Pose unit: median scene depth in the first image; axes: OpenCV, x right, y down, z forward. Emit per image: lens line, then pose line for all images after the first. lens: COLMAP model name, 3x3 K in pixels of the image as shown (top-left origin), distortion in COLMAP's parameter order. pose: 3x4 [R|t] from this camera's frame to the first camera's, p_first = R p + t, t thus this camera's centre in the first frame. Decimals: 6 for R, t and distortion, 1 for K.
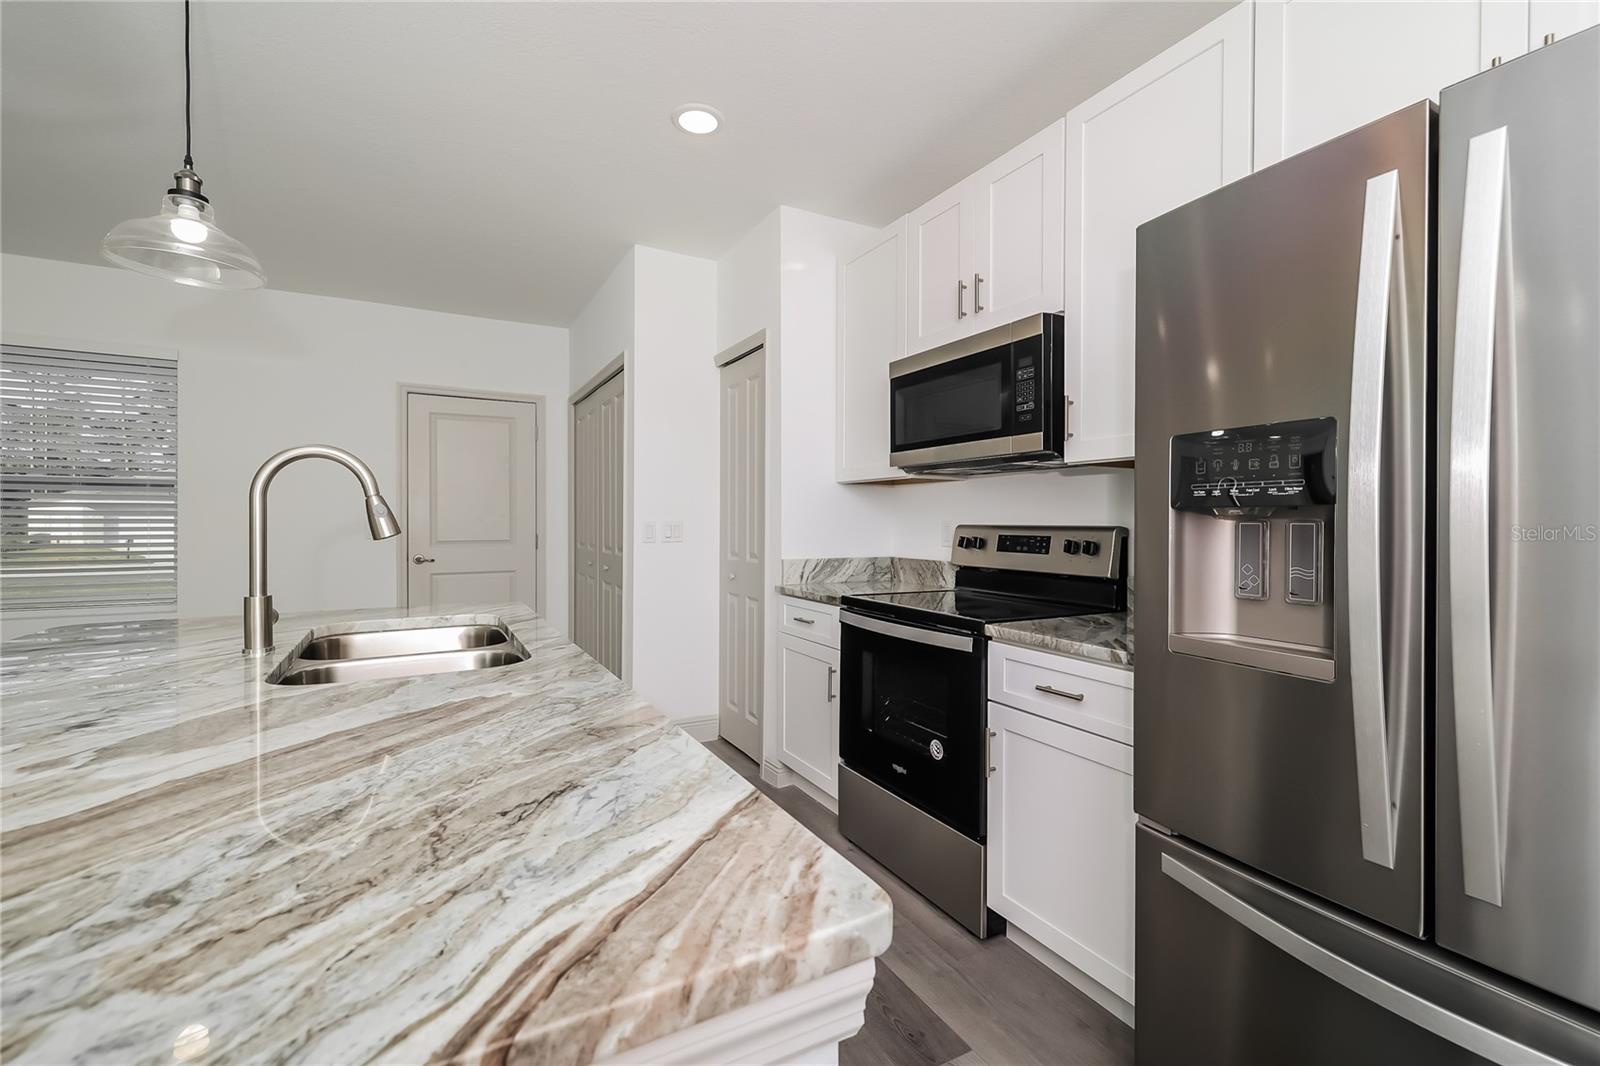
lens RADIAL K [[680.7, 0, 801.3], [0, 680.7, 525.4], [0, 0, 1]] dist [0.001552, 0.000185]
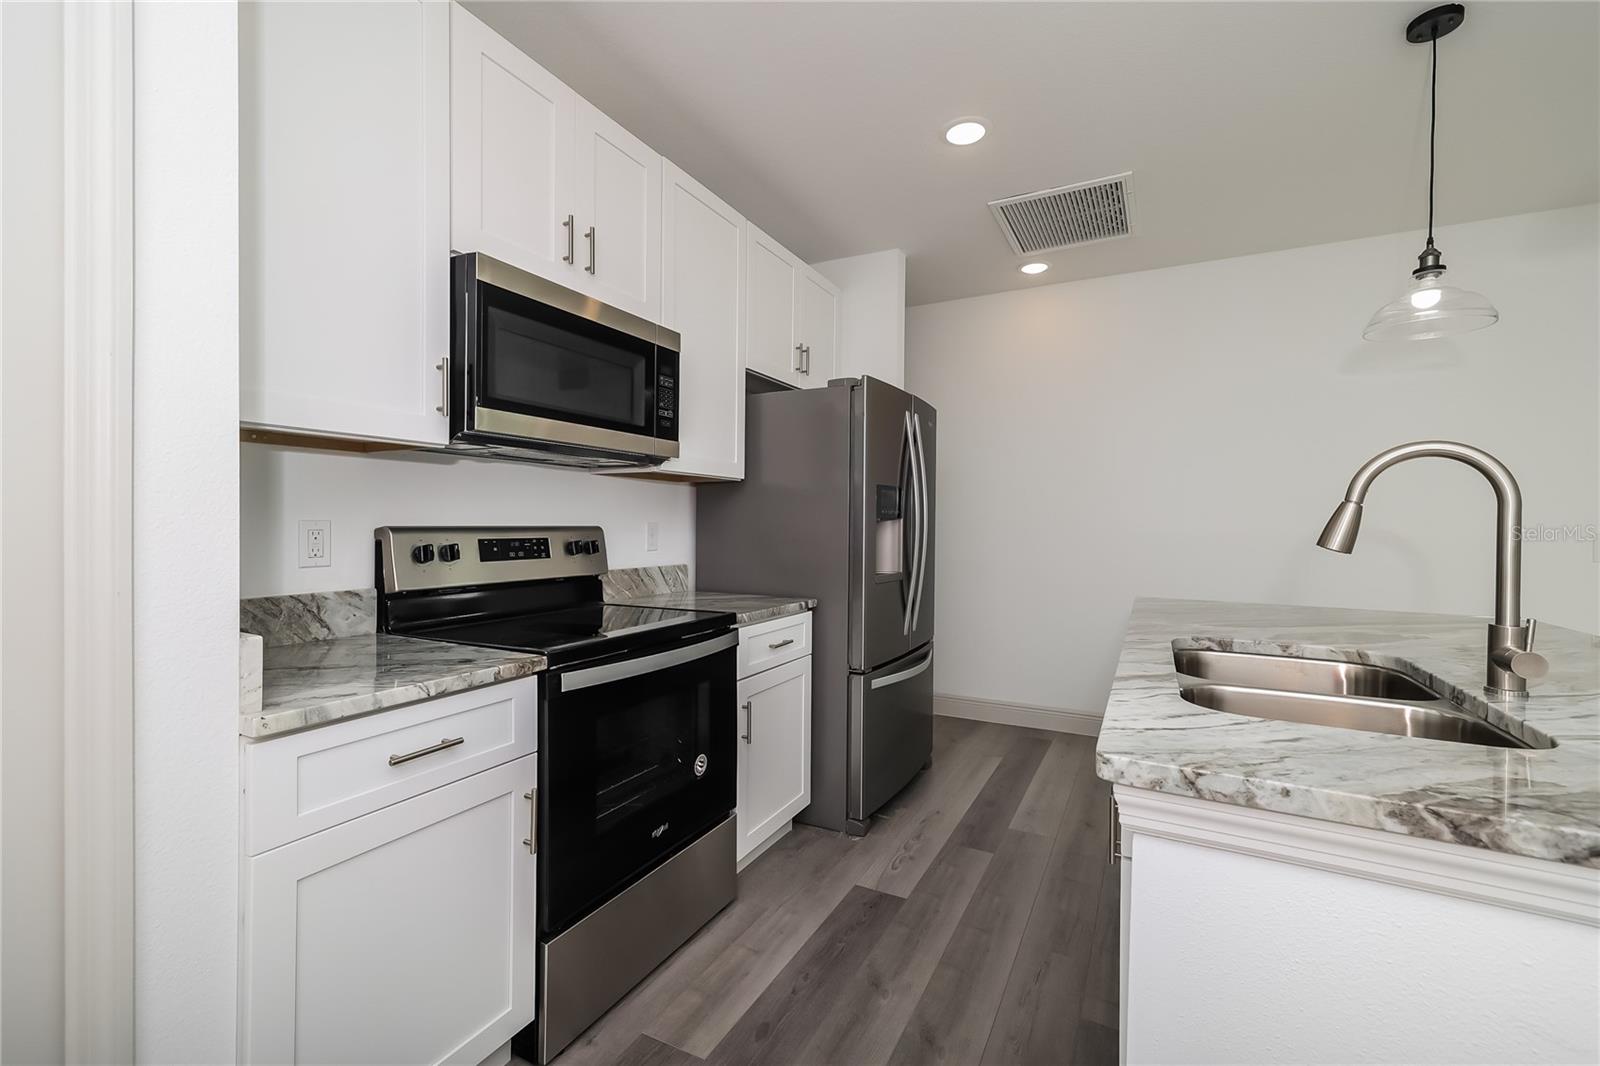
lens RADIAL K [[680.7, 0, 801.3], [0, 680.7, 525.4], [0, 0, 1]] dist [0.001552, 0.000185]
pose [[-0.545958, -0.009106, 0.837763, -0.532721], [-0.002396, 0.999954, 0.009307, -0.009256], [-0.837809, 0.003074, -0.545954, 1.118537]]
